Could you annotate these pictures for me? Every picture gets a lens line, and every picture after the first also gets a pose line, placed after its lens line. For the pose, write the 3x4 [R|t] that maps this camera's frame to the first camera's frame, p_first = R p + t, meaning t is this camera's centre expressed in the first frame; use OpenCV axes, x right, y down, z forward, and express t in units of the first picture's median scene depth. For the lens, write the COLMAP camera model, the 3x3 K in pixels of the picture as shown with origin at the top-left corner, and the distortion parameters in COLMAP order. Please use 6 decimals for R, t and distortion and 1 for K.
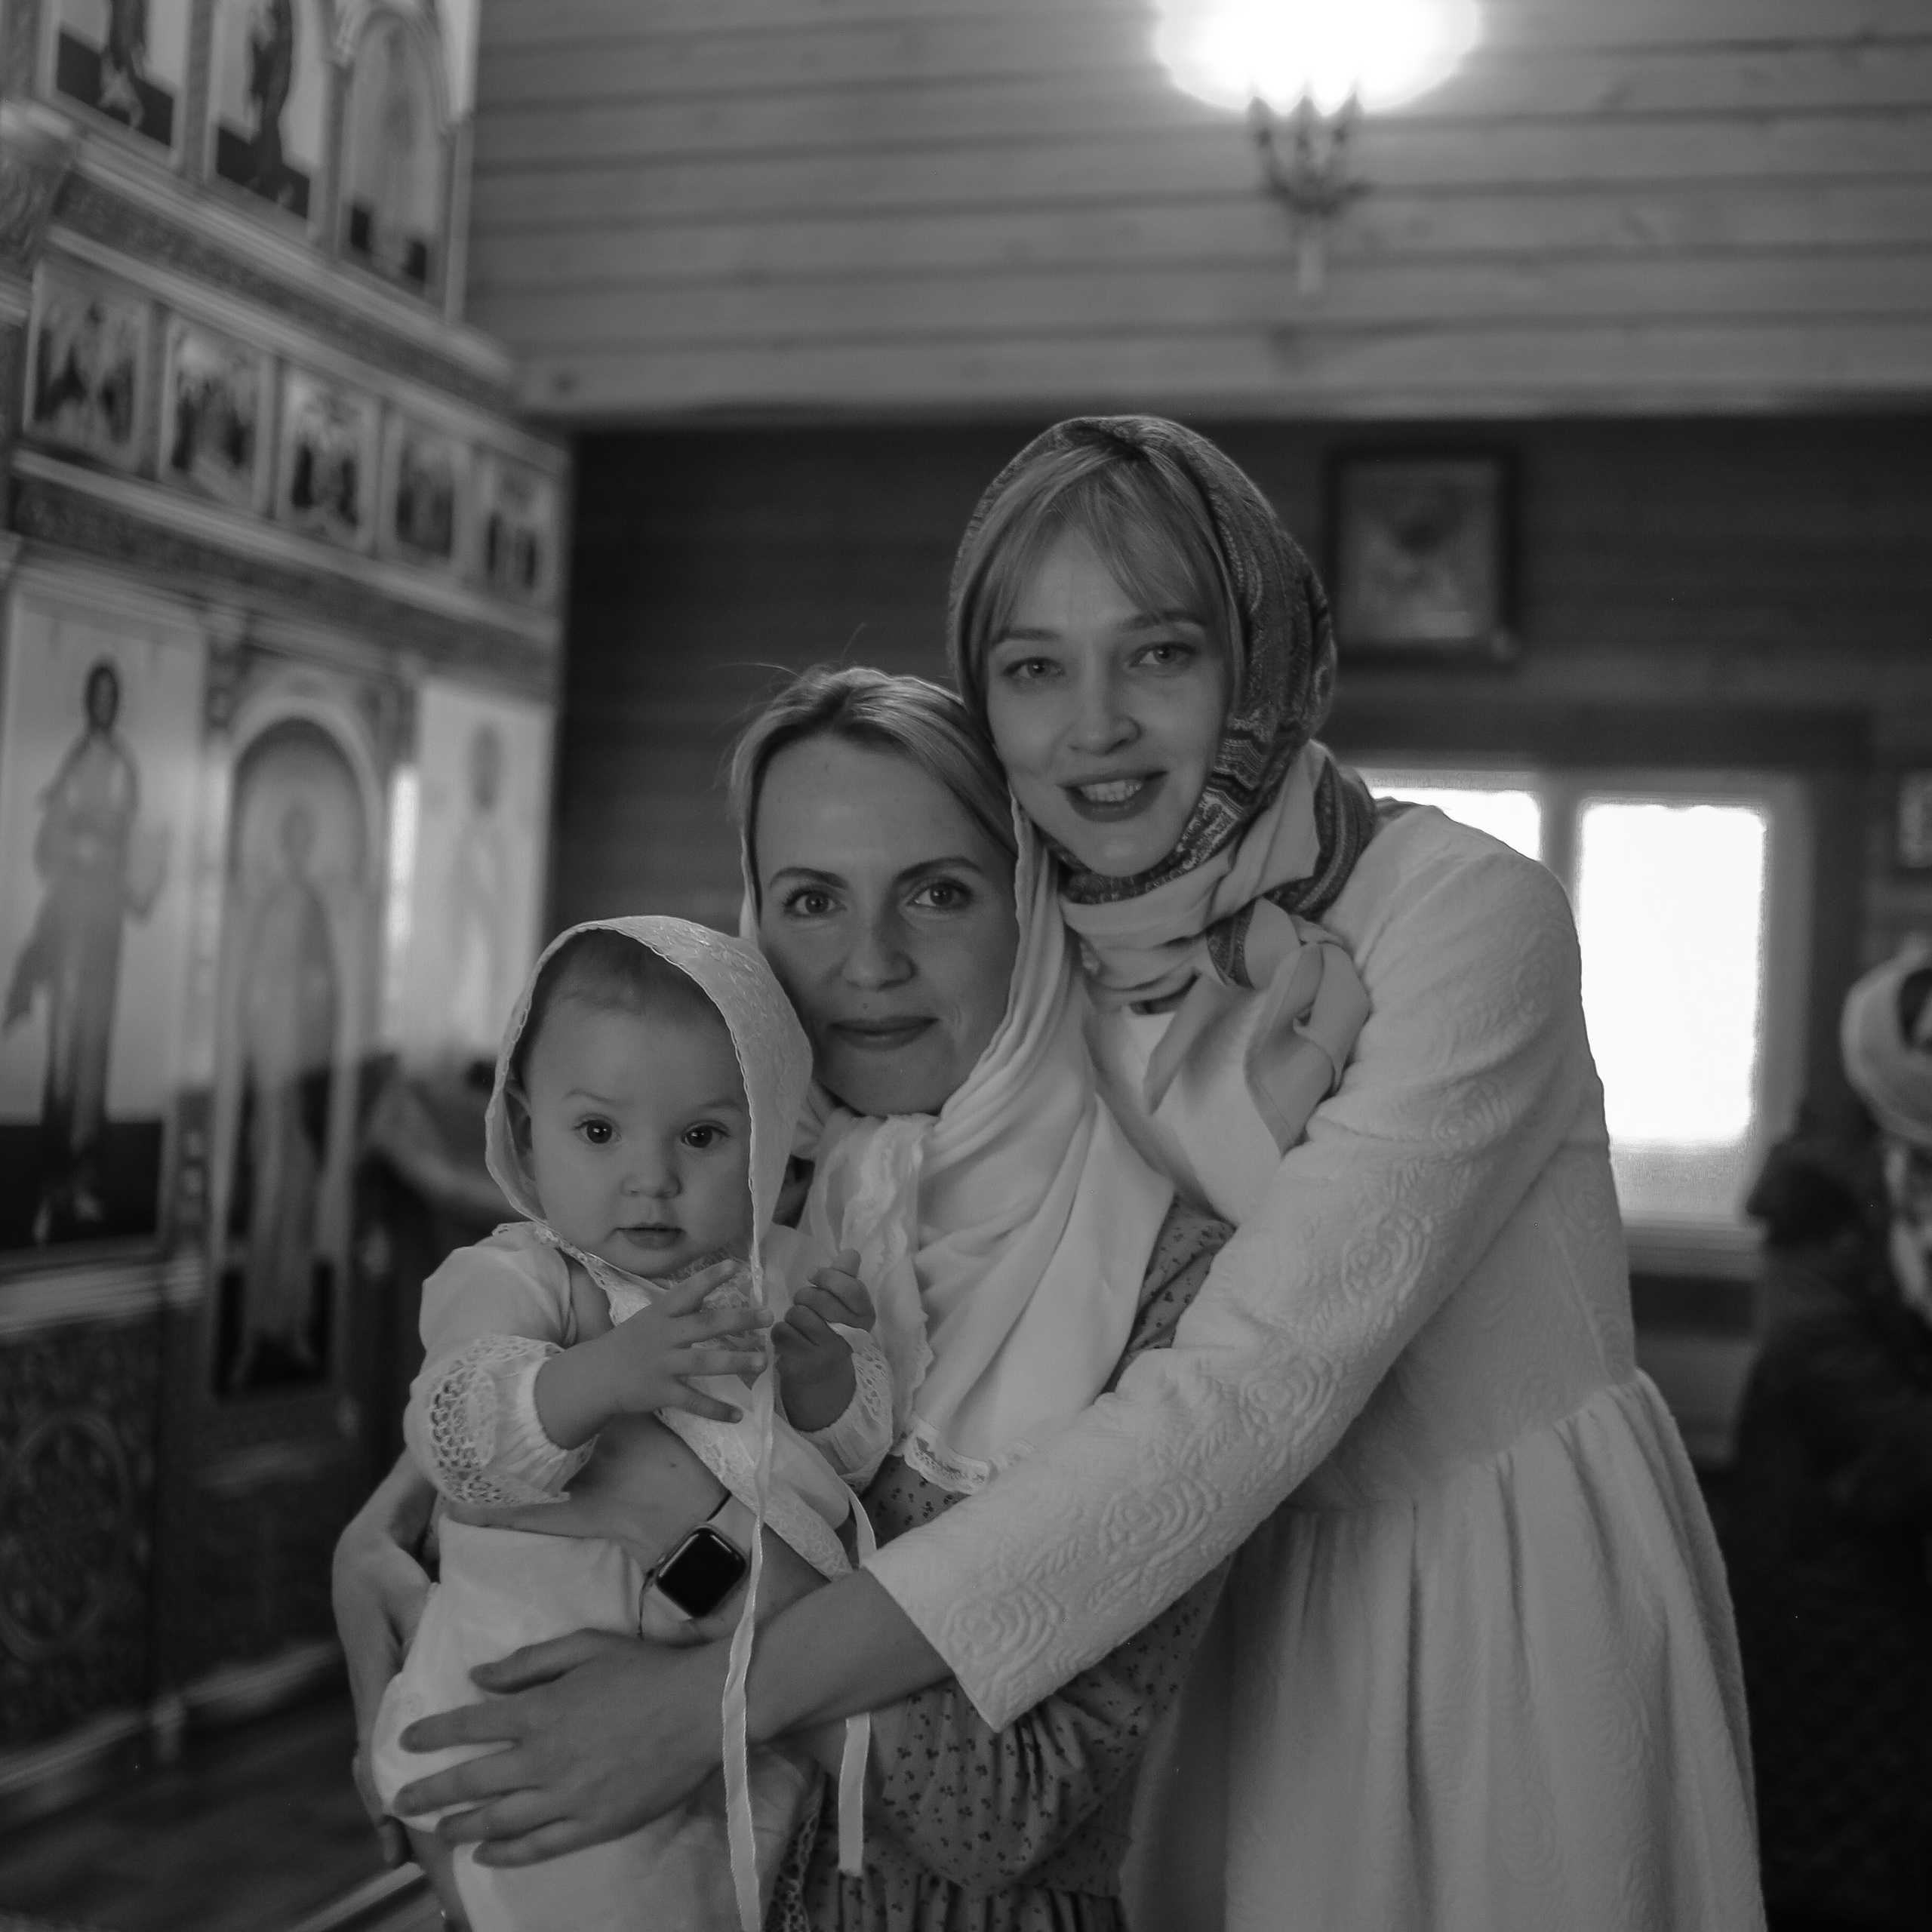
lens RADIAL K [[2872.1, 0, 986.8], [0, 2872.1, 972.0], [0, 0, 1]] dist [-0.111683, -0.013800]
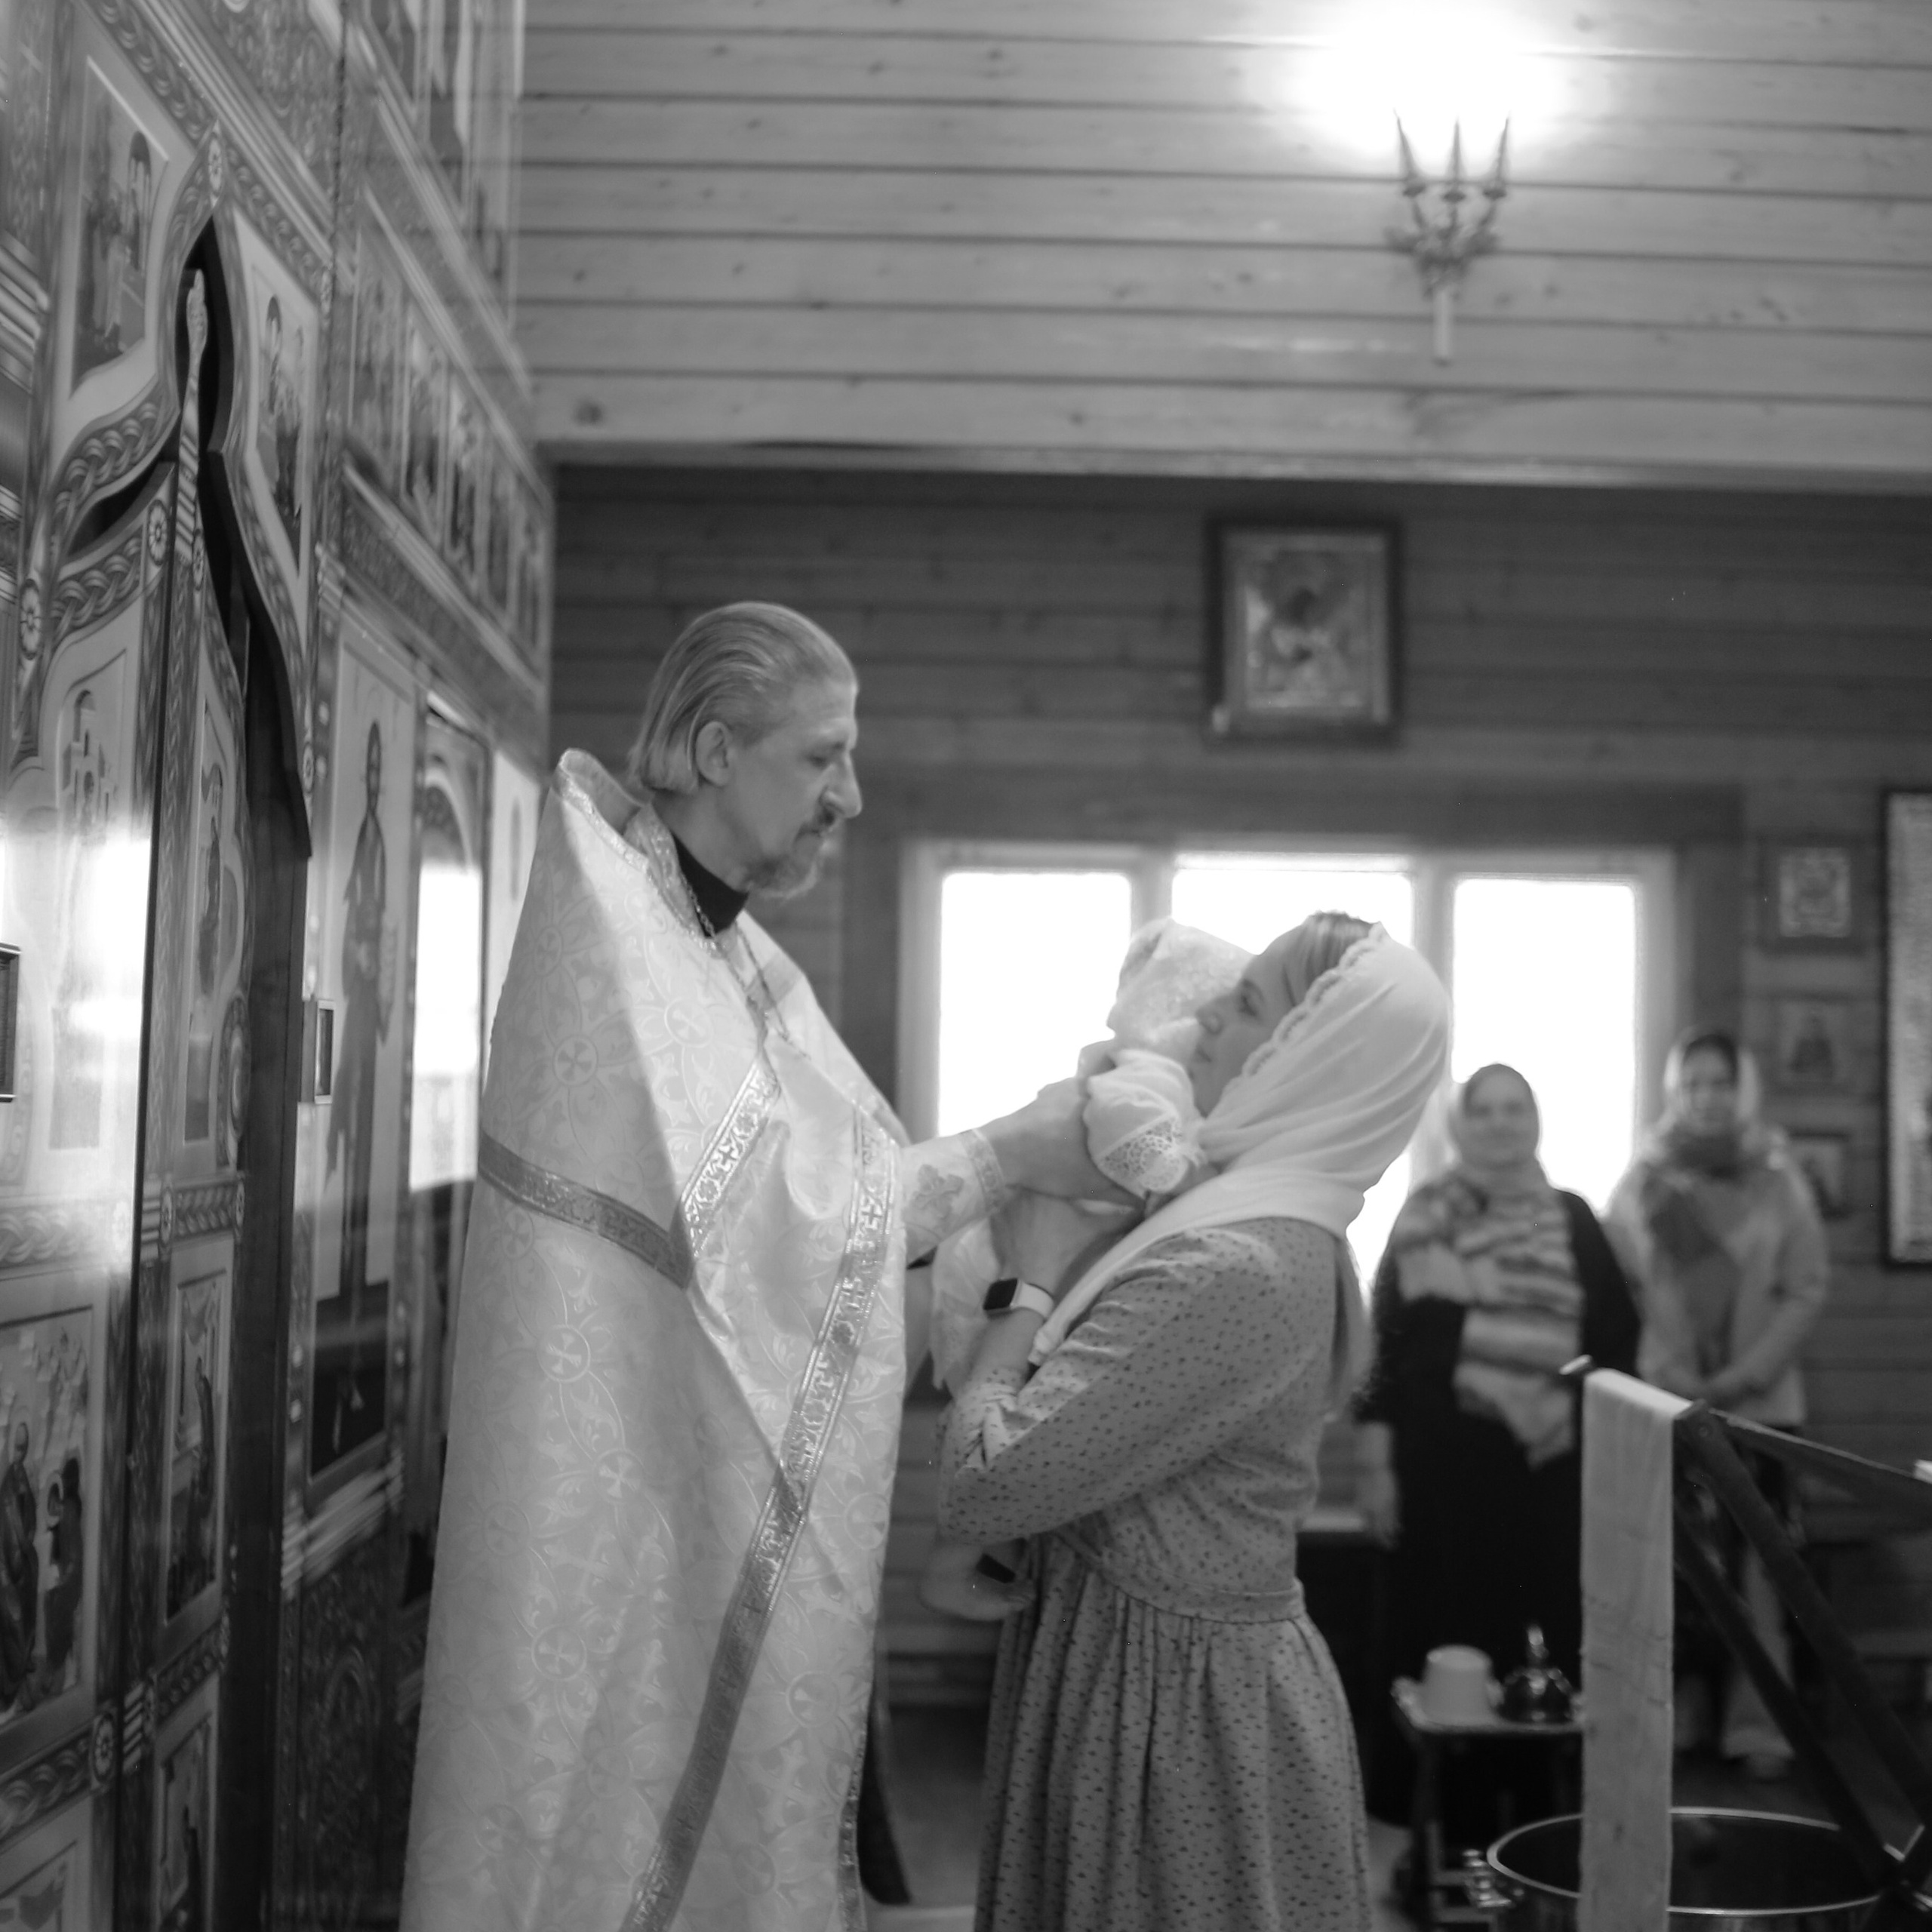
lens RADIAL K [[2863.1, 0, 966.0], [0, 2863.1, 966.0], [0, 0, 1]] dist [-0.112867, -0.008645]
pose [[0.950778, -0.016585, 0.309427, -0.355830], [0.024862, 0.999430, -0.022825, -0.015388], [-0.308872, 0.029395, 0.950649, 0.157837]]
